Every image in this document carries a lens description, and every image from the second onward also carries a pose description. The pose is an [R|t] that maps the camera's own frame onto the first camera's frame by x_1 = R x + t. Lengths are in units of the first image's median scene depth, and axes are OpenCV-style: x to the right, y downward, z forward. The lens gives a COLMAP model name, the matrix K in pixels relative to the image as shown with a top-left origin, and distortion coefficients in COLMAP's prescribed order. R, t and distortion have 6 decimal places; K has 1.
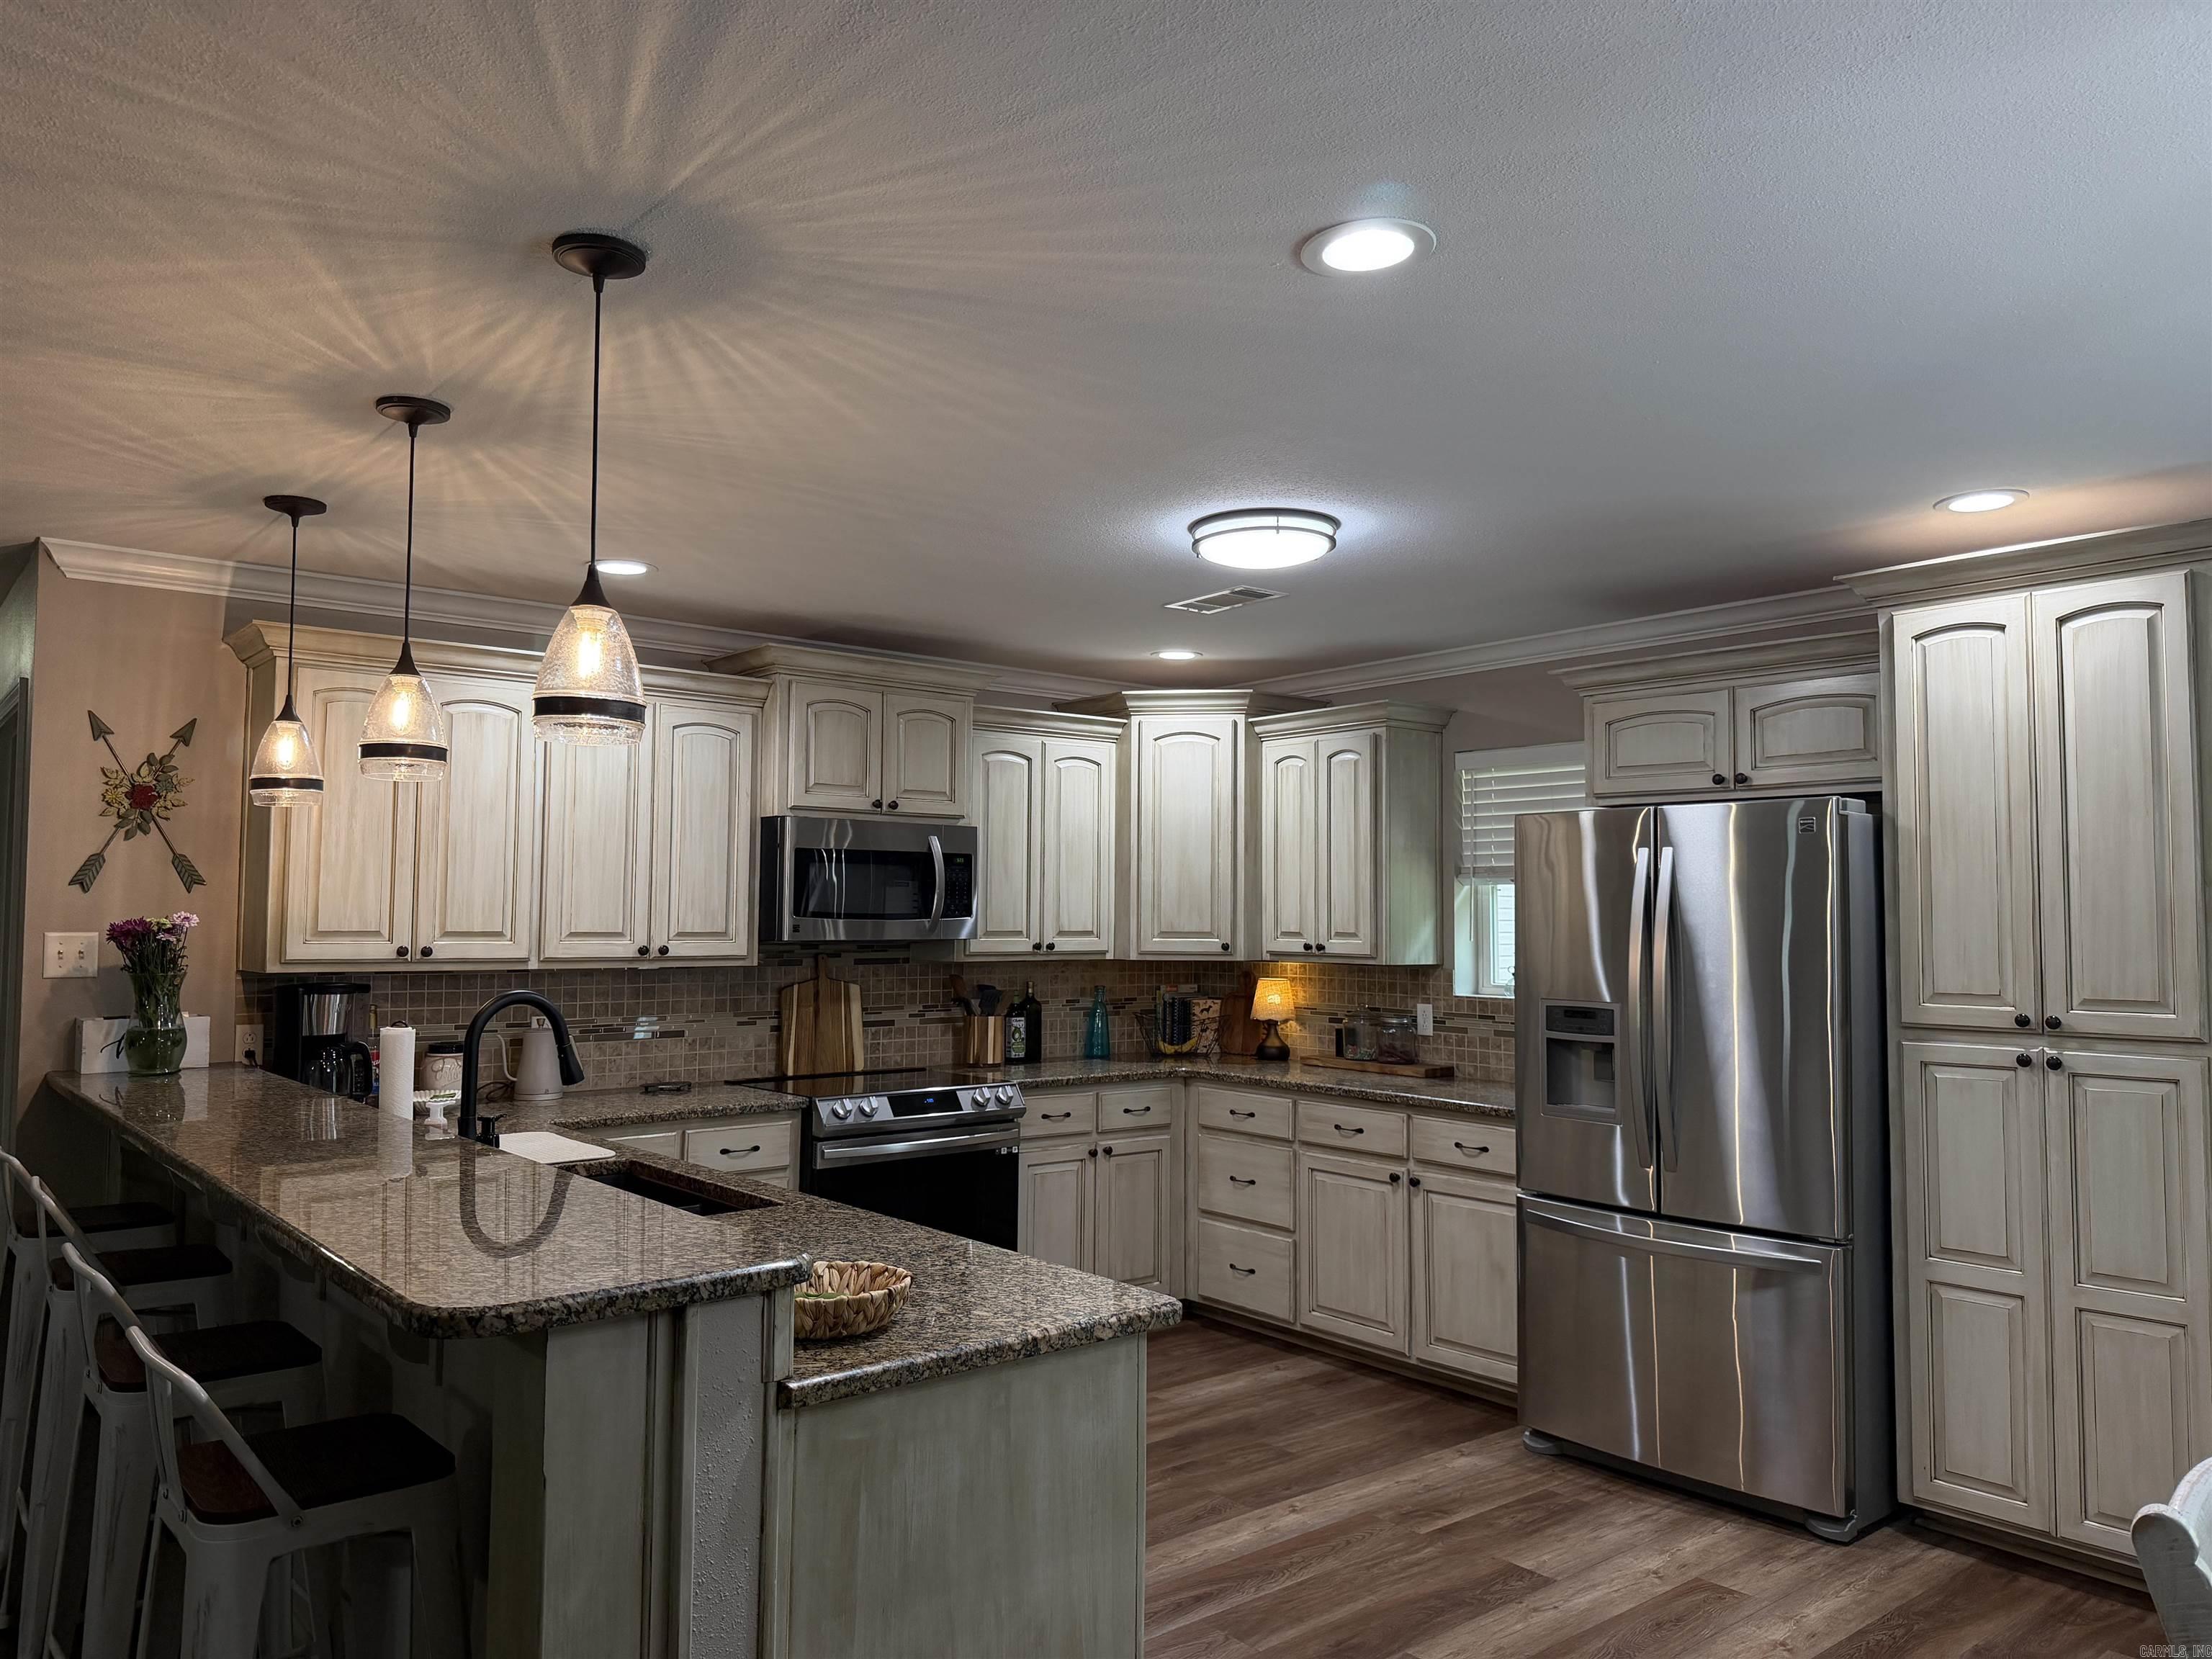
lens RADIAL K [[1571.2, 0, 1097.9], [0, 1571.2, 834.2], [0, 0, 1]] dist [0.199170, -0.422269]
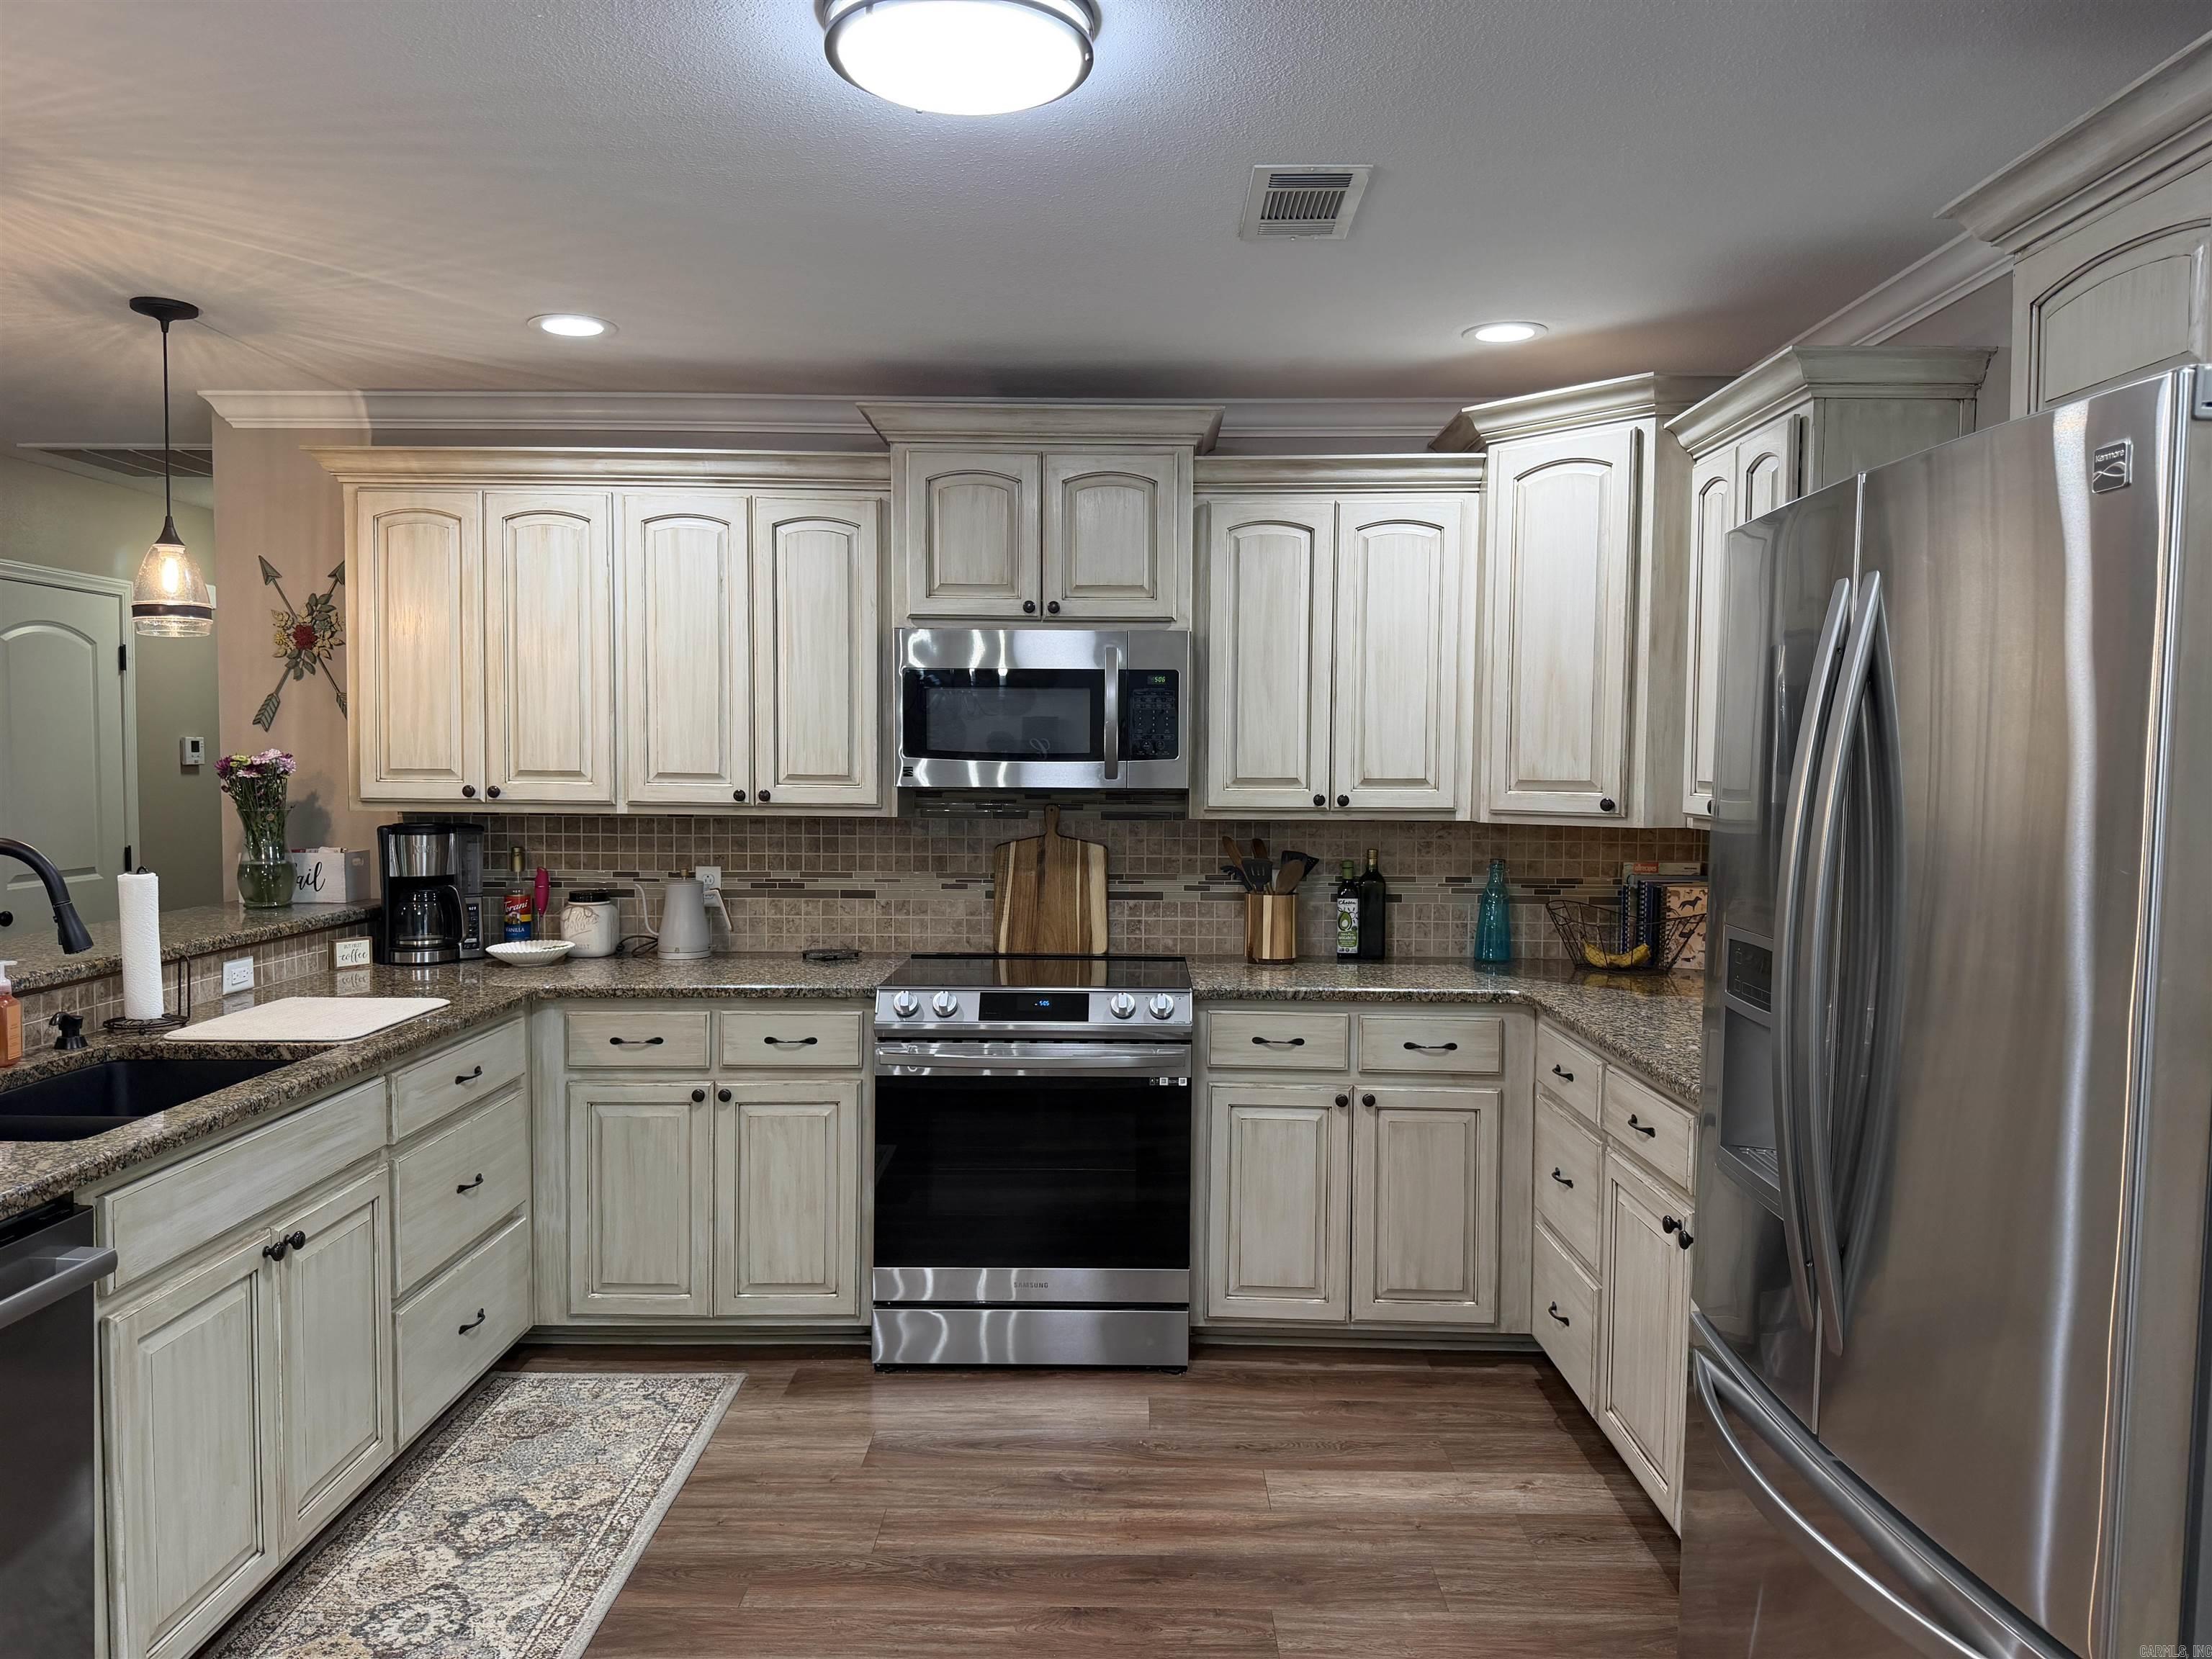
lens RADIAL K [[1556.9, 0, 1115.2], [0, 1556.9, 842.8], [0, 0, 1]] dist [0.116483, -0.176606]
pose [[0.766163, 0.033386, -0.641779, 0.356594], [0.032381, 0.995376, 0.090437, 0.025685], [0.641830, -0.090071, 0.761539, 0.433875]]
